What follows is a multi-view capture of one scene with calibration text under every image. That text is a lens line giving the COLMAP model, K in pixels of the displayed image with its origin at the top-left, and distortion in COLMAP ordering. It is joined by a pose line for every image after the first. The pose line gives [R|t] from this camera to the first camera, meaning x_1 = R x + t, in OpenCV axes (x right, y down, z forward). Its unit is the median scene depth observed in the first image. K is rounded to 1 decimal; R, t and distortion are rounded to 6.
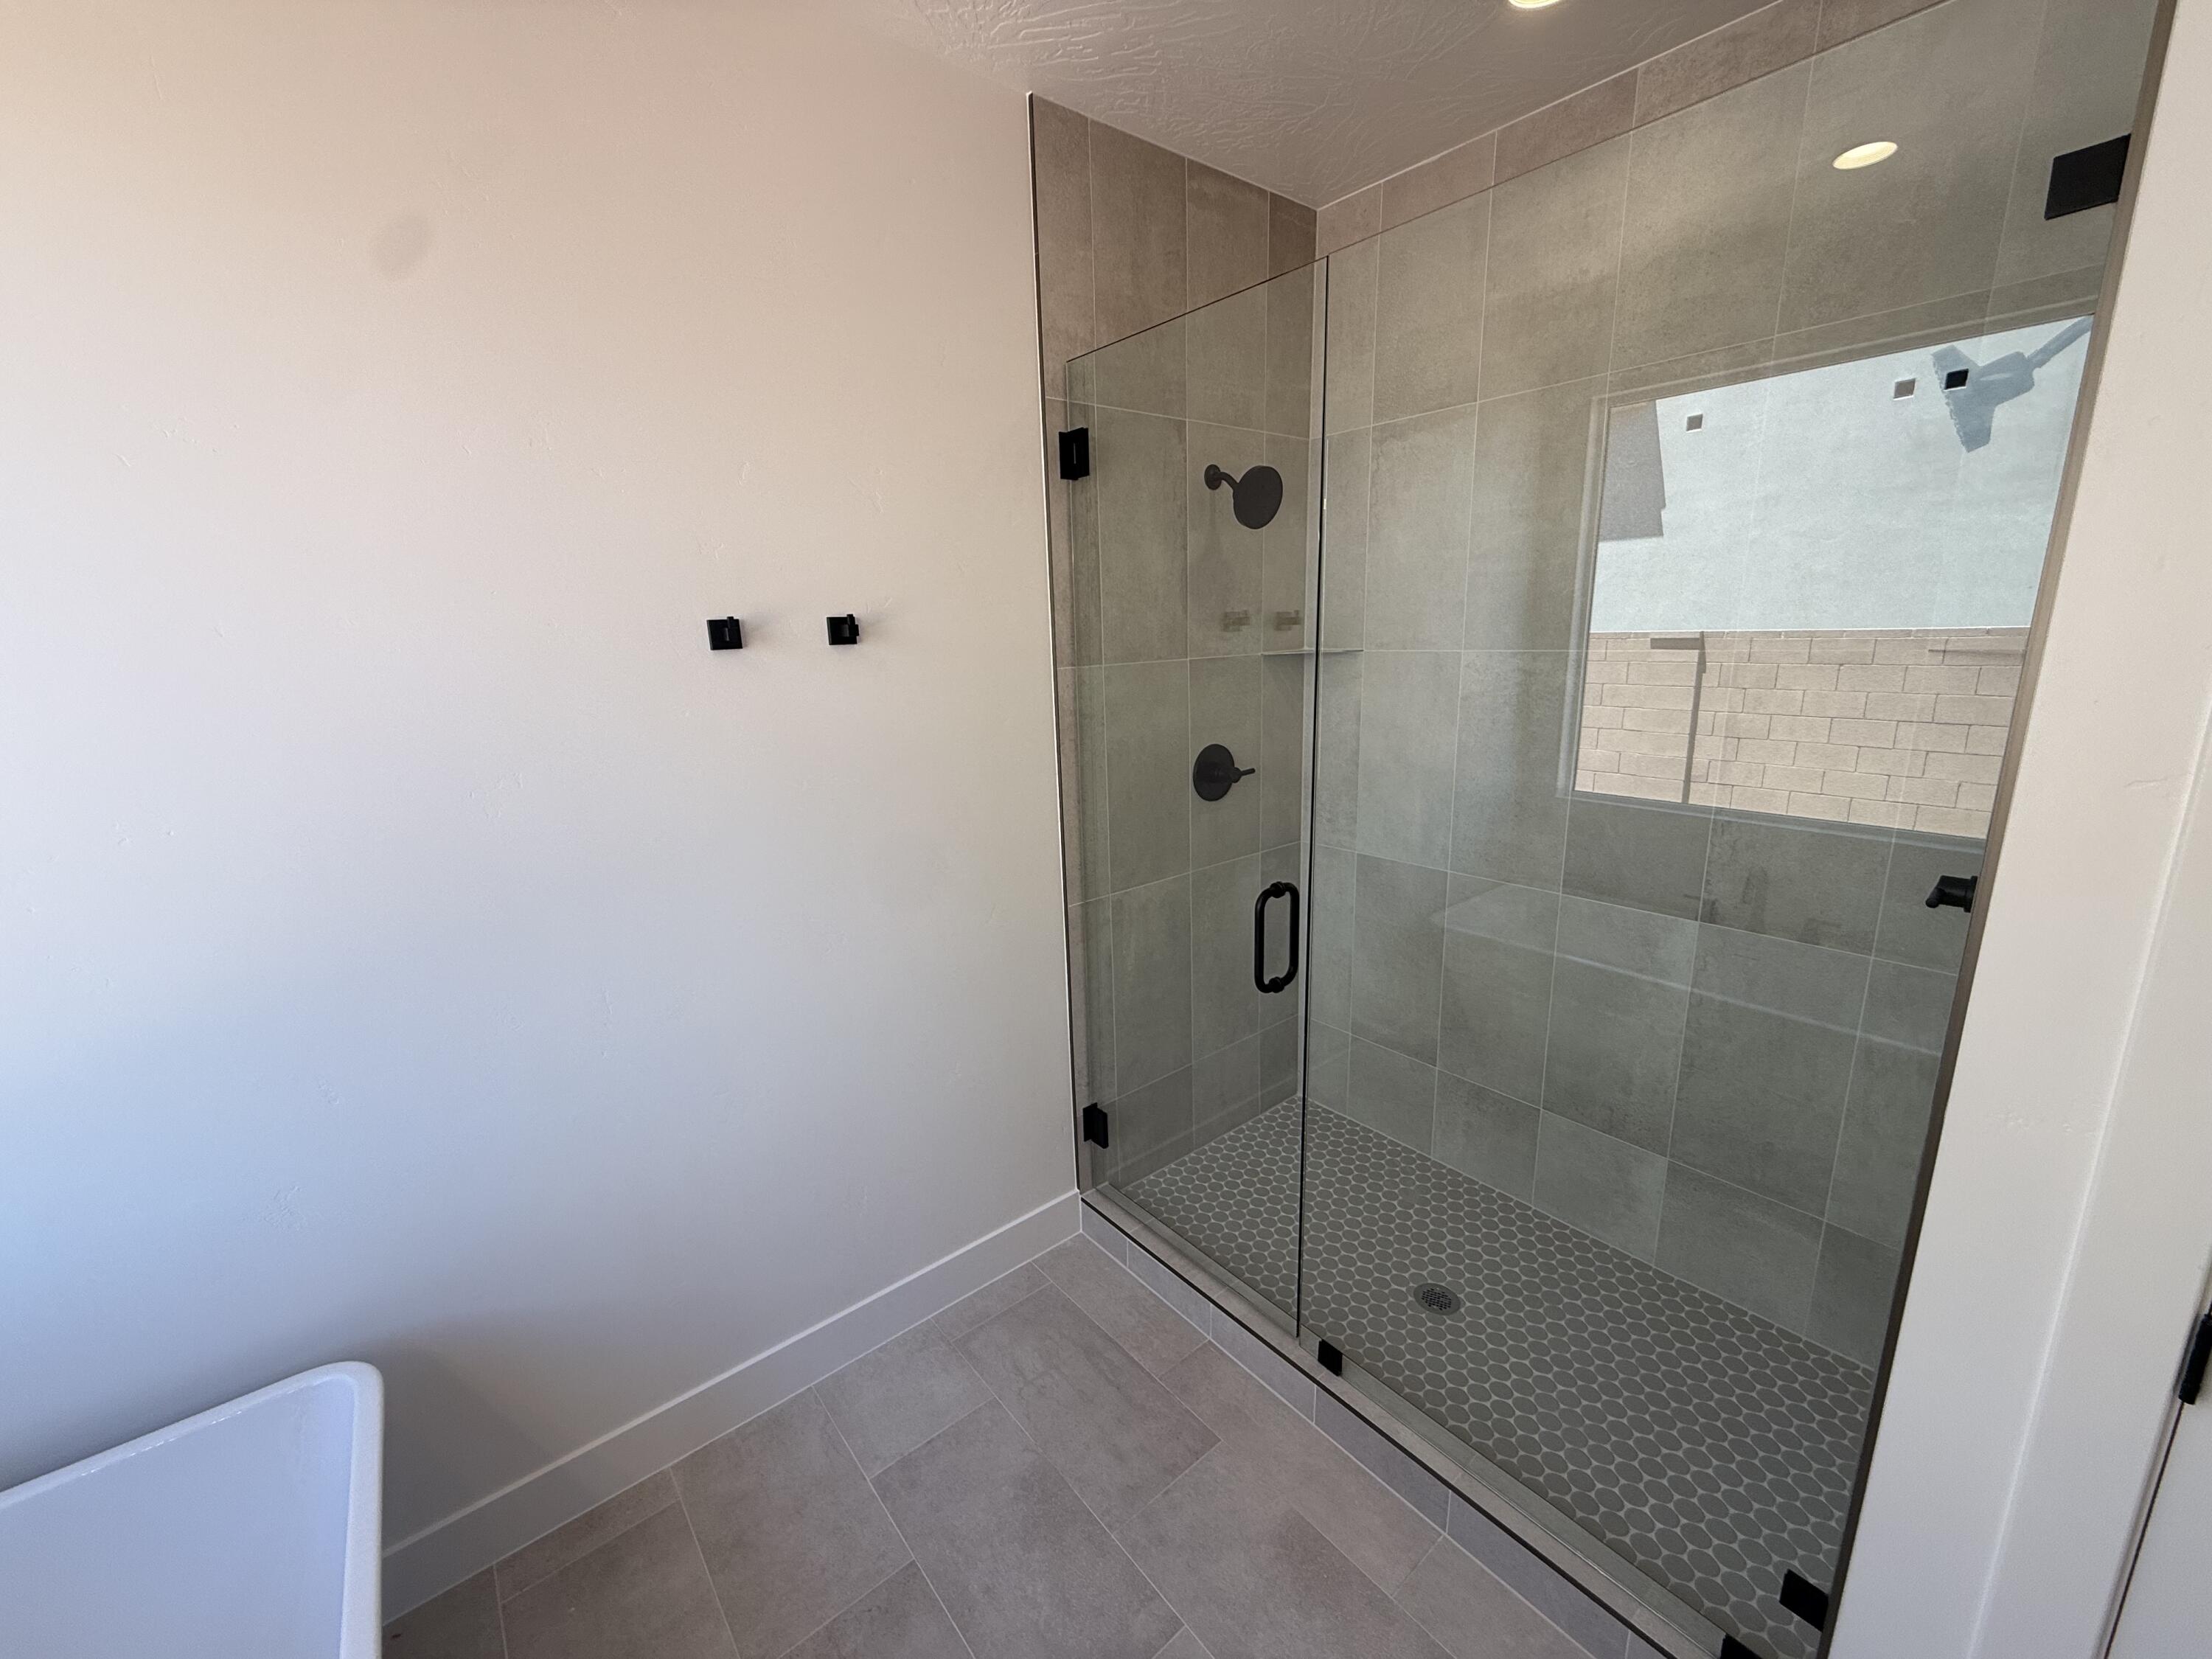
lens RADIAL K [[879.7, 0, 1099.5], [0, 879.7, 829.4], [0, 0, 1]] dist [0.001332, 0.000323]
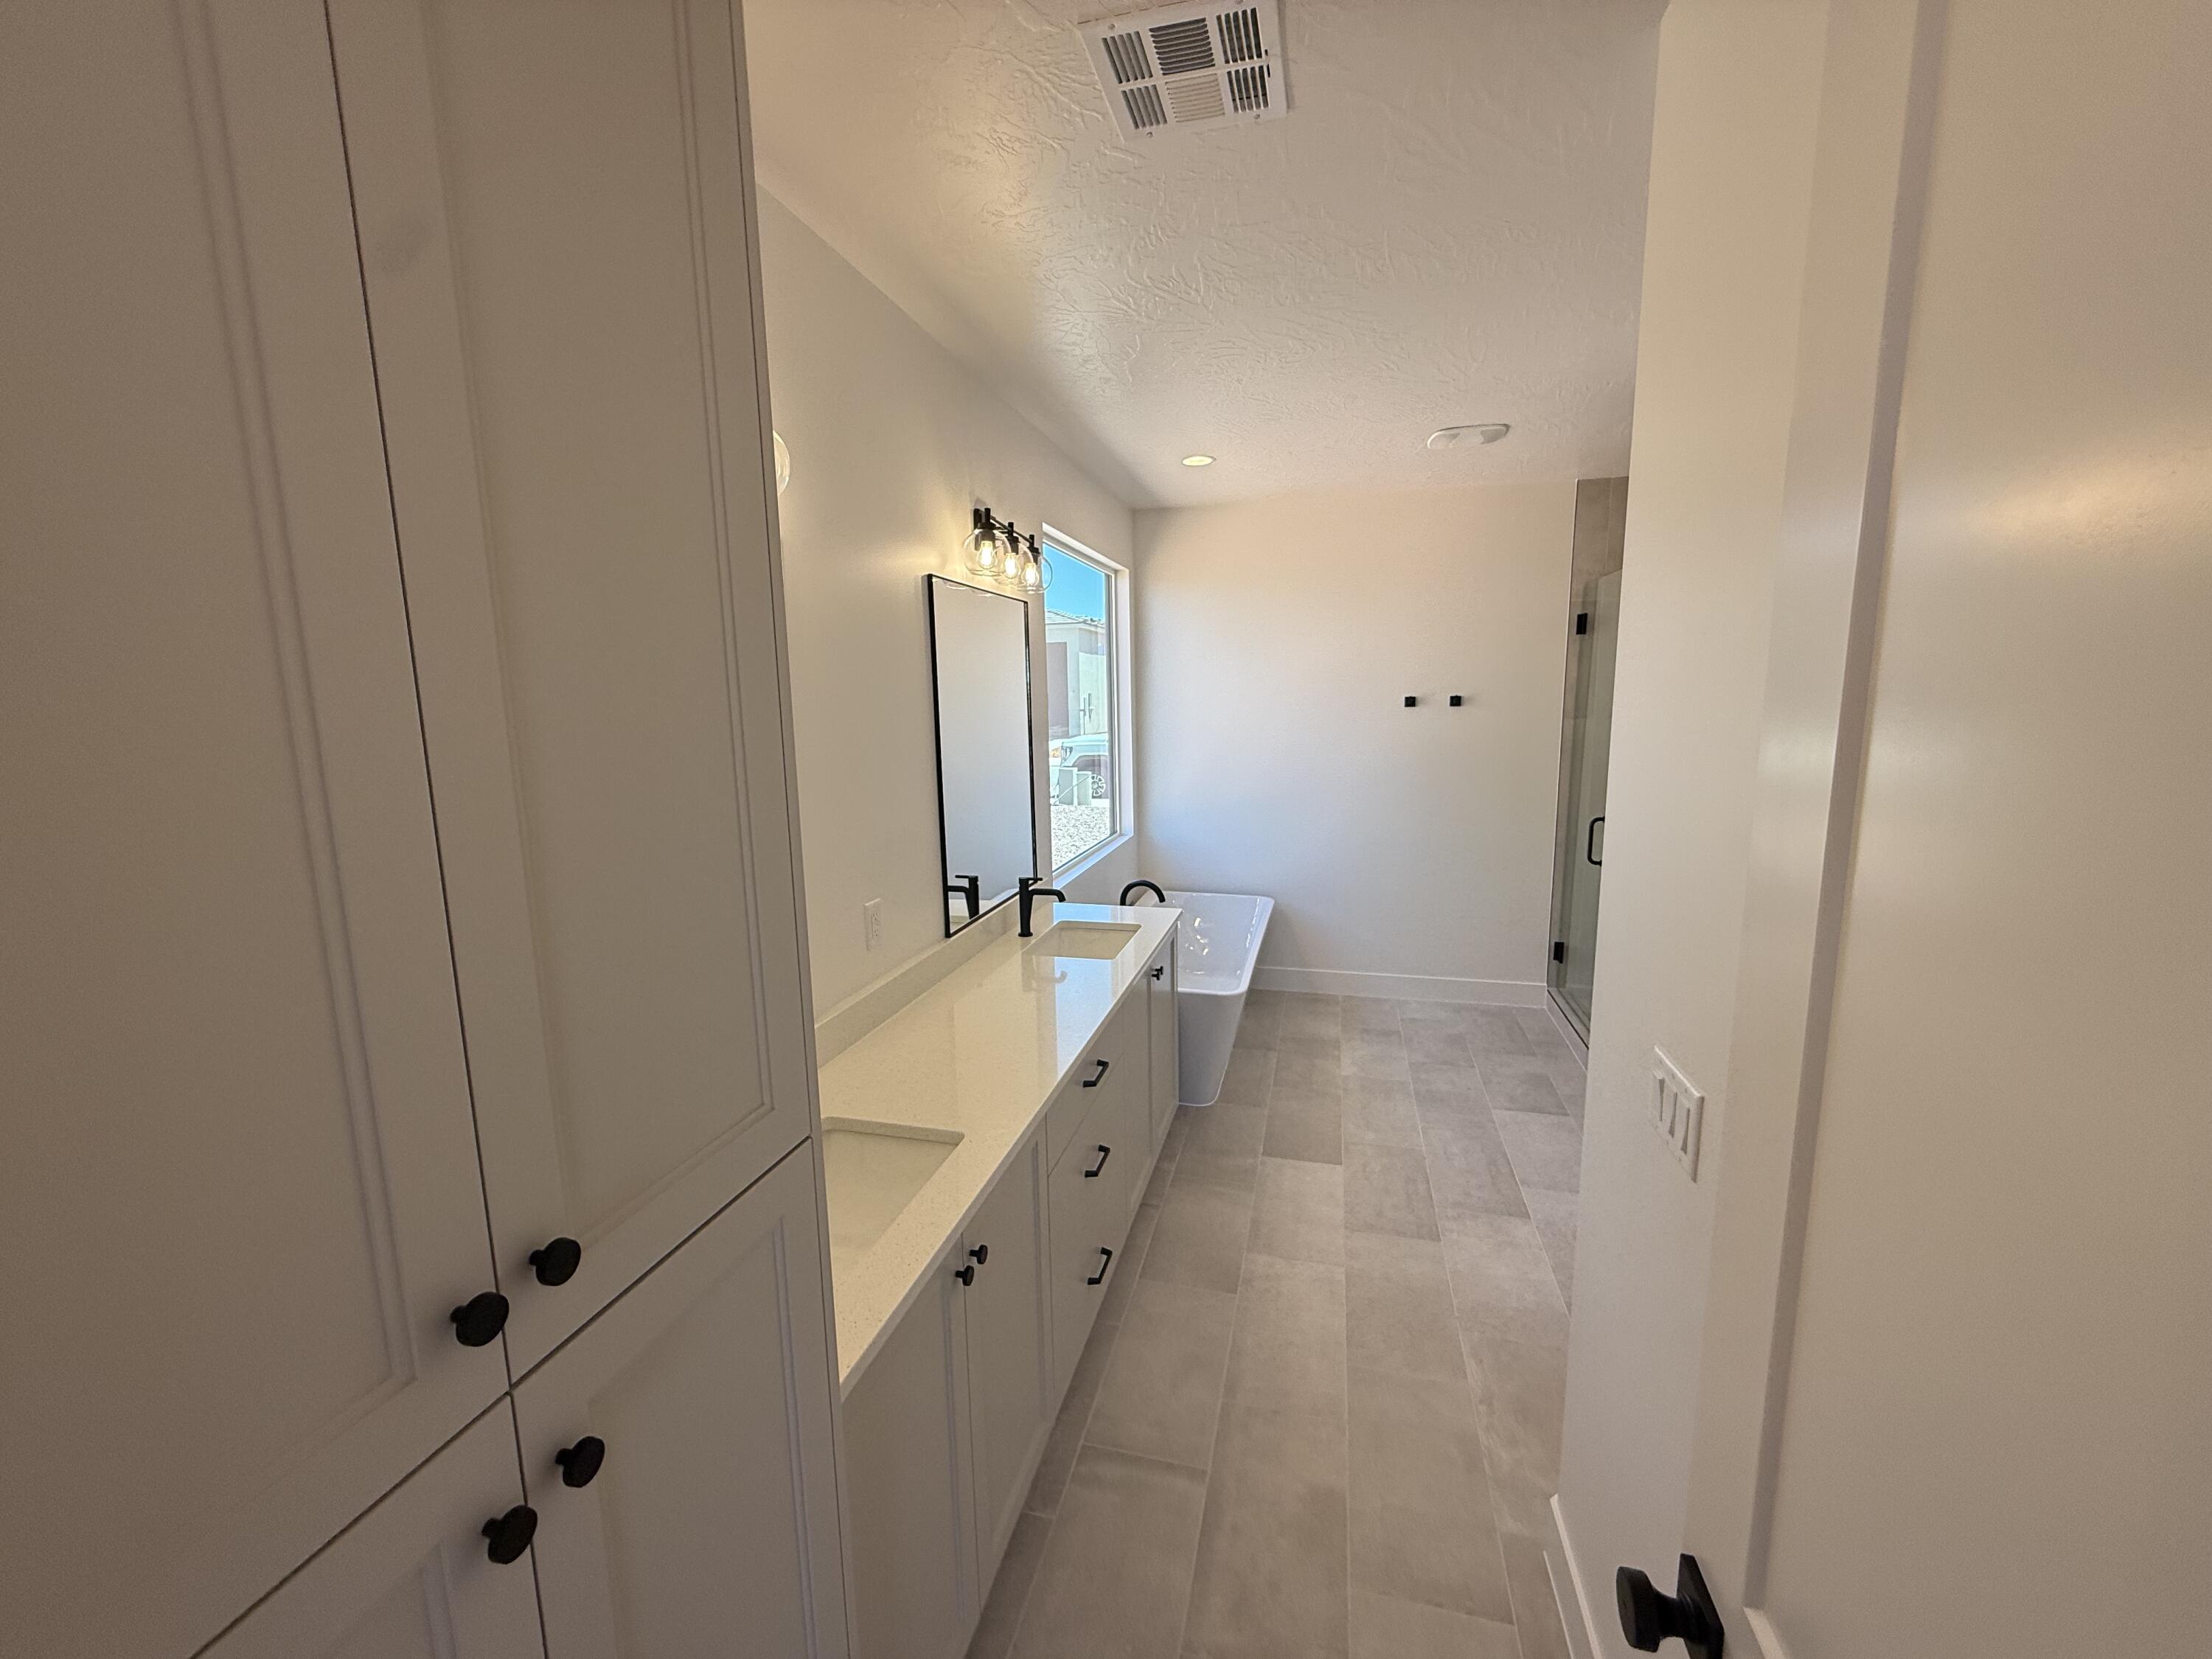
lens RADIAL K [[879.7, 0, 1096.5], [0, 879.7, 831.8], [0, 0, 1]] dist [0.001332, 0.000323]
pose [[0.584576, 0.147880, -0.797748, 1.015134], [-0.185896, 0.981505, 0.045722, 0.194757], [0.789755, 0.121571, 0.601254, -1.135061]]
